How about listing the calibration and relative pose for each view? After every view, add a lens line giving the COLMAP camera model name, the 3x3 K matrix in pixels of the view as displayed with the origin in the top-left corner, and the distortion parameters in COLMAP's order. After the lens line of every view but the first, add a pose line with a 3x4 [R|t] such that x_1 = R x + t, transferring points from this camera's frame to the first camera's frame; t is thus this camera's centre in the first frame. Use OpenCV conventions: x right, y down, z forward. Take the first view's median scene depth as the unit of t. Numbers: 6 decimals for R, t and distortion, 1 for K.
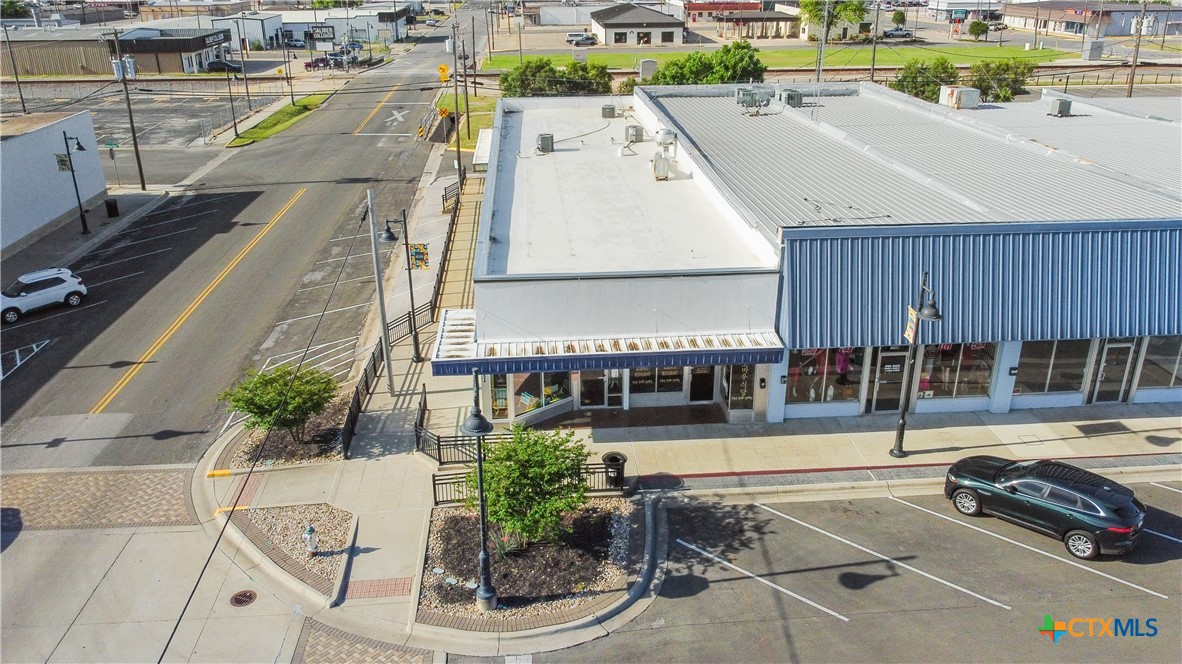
lens RADIAL K [[902.9, 0, 587.3], [0, 902.9, 332.6], [0, 0, 1]] dist [0.002148, -0.002692]
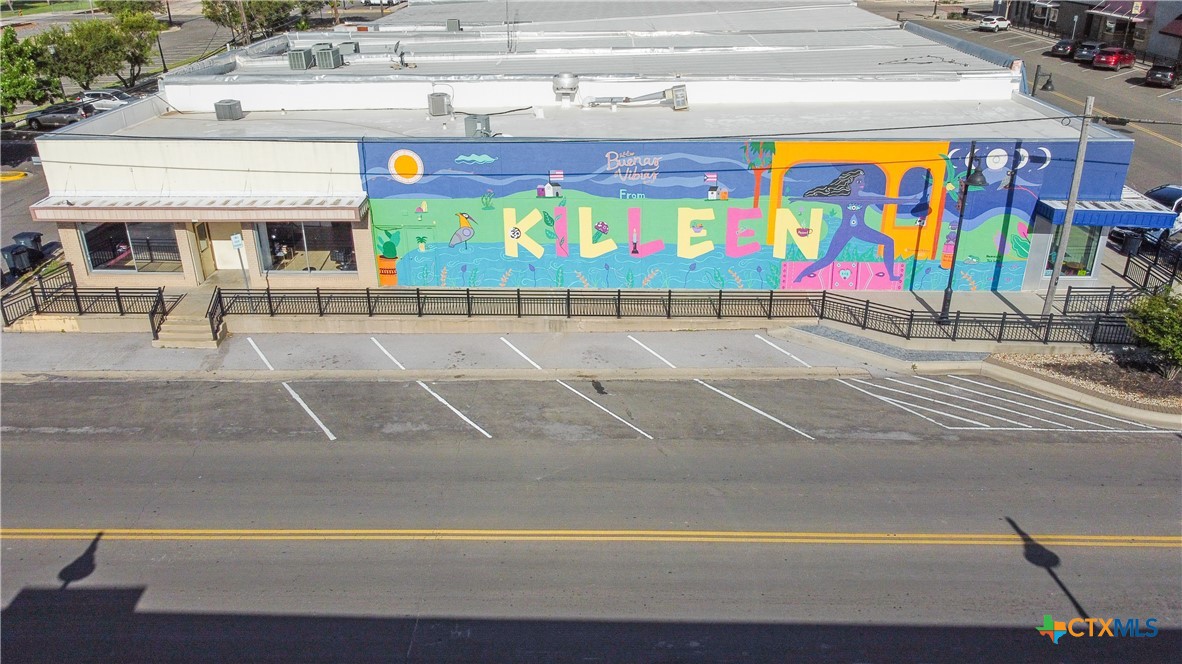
lens RADIAL K [[902.9, 0, 587.3], [0, 902.9, 332.6], [0, 0, 1]] dist [0.002148, -0.002692]
pose [[0.104596, -0.403907, 0.908801, -1.171688], [0.390487, 0.857106, 0.335990, -0.443271], [-0.914647, 0.319732, 0.247371, 1.285979]]
